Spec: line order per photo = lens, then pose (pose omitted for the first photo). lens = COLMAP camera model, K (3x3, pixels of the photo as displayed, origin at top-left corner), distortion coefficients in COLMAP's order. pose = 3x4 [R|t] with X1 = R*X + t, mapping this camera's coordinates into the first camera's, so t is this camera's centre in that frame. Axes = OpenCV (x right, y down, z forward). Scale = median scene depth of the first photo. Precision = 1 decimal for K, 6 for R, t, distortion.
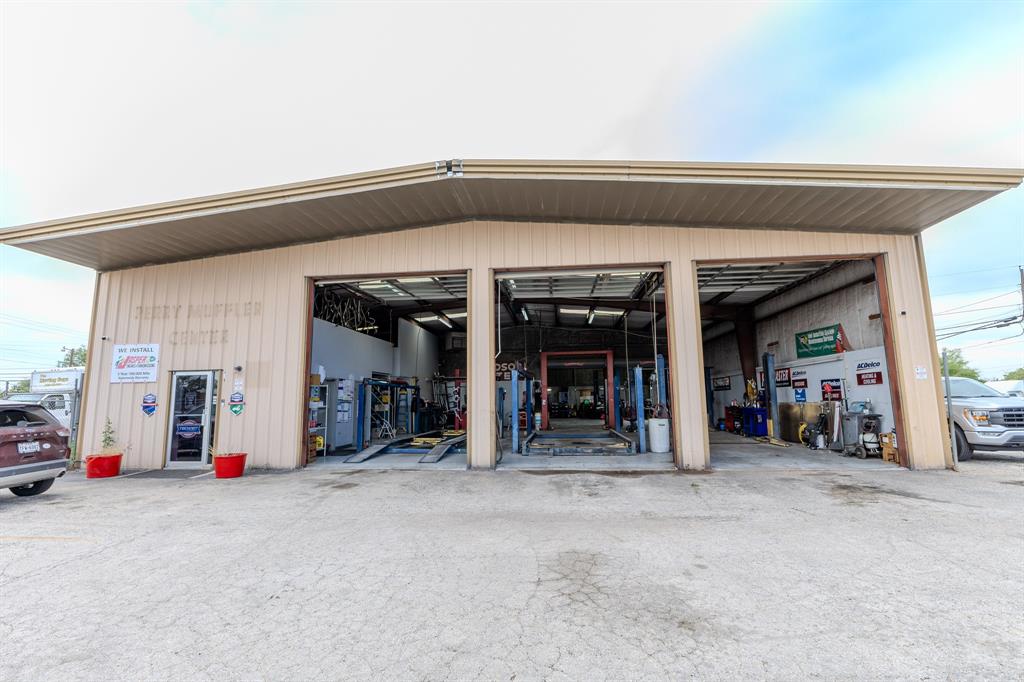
lens RADIAL K [[459.9, 0, 511.5], [0, 459.9, 340.4], [0, 0, 1]] dist [-0.008421, -0.000545]
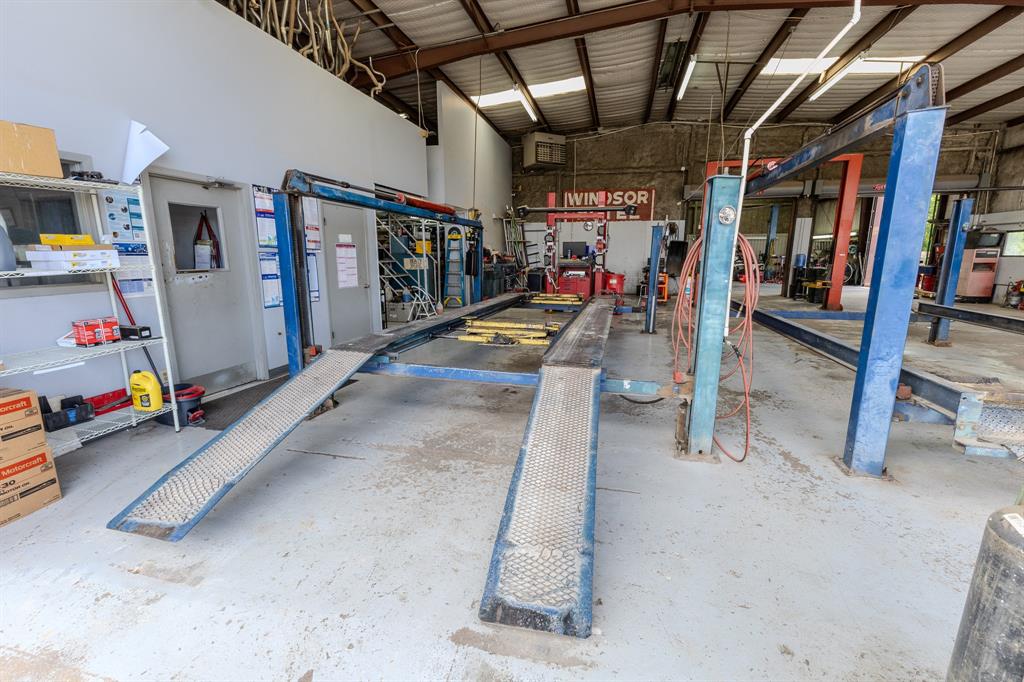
lens RADIAL K [[442.5, 0, 509.6], [0, 442.5, 342.1], [0, 0, 1]] dist [0.010376, -0.001300]
pose [[0.990413, 0.039158, -0.132469, -0.093660], [0.005911, 0.946086, 0.323862, 0.062137], [0.138009, -0.321540, 0.936785, 0.473035]]
